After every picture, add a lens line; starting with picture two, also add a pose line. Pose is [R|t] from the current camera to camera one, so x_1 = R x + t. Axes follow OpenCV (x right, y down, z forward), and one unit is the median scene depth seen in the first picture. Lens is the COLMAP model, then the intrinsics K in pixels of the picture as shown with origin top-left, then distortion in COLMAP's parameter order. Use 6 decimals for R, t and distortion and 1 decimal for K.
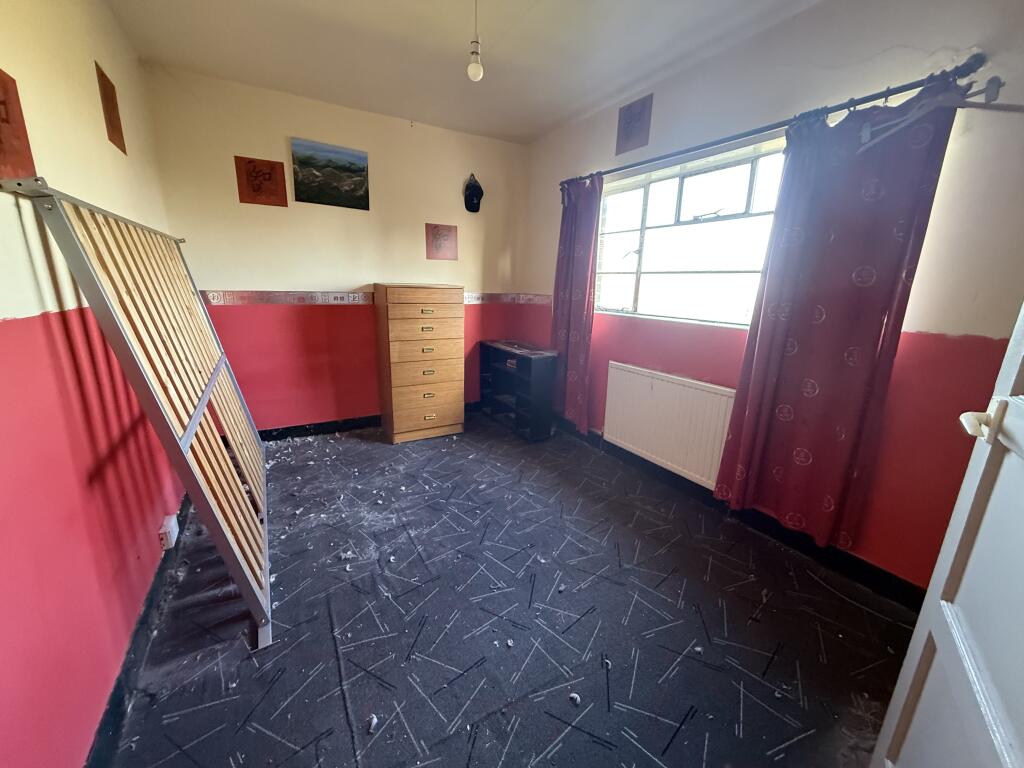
lens RADIAL K [[407.3, 0, 506.6], [0, 407.3, 384.3], [0, 0, 1]] dist [-0.001549, -0.000268]
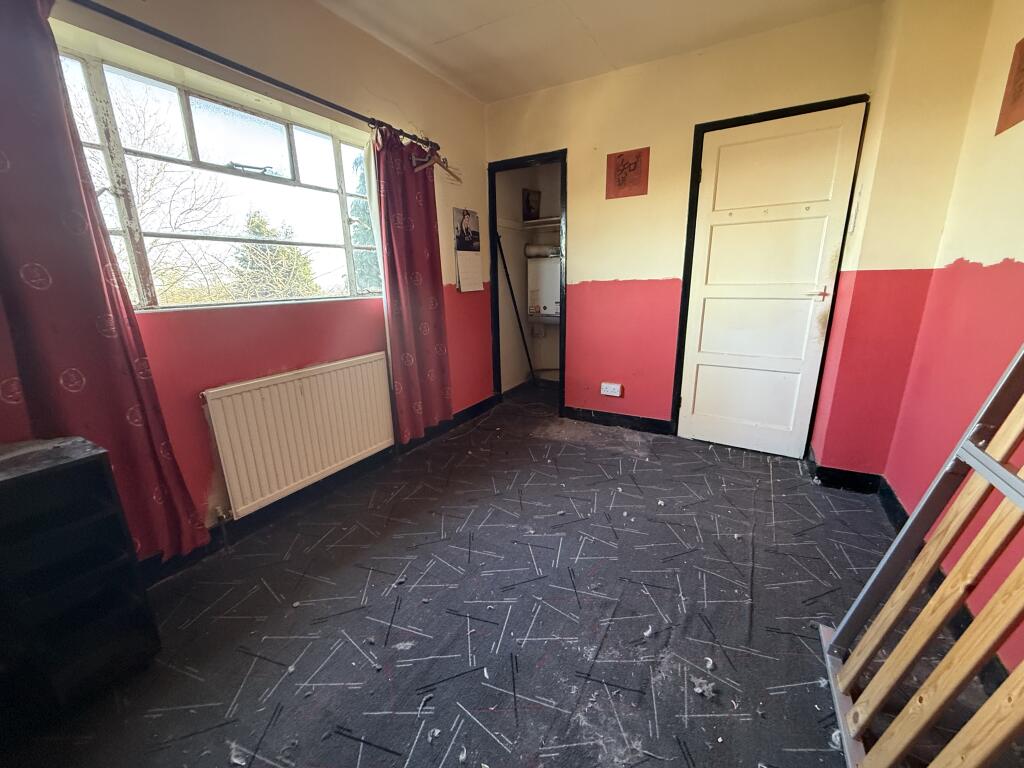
lens RADIAL K [[407.3, 0, 507.5], [0, 407.3, 388.8], [0, 0, 1]] dist [-0.001549, -0.000268]
pose [[-0.499942, -0.238741, 0.832503, -0.581242], [0.218064, 0.895584, 0.387785, -0.257339], [-0.838156, 0.375409, -0.395679, 1.187883]]
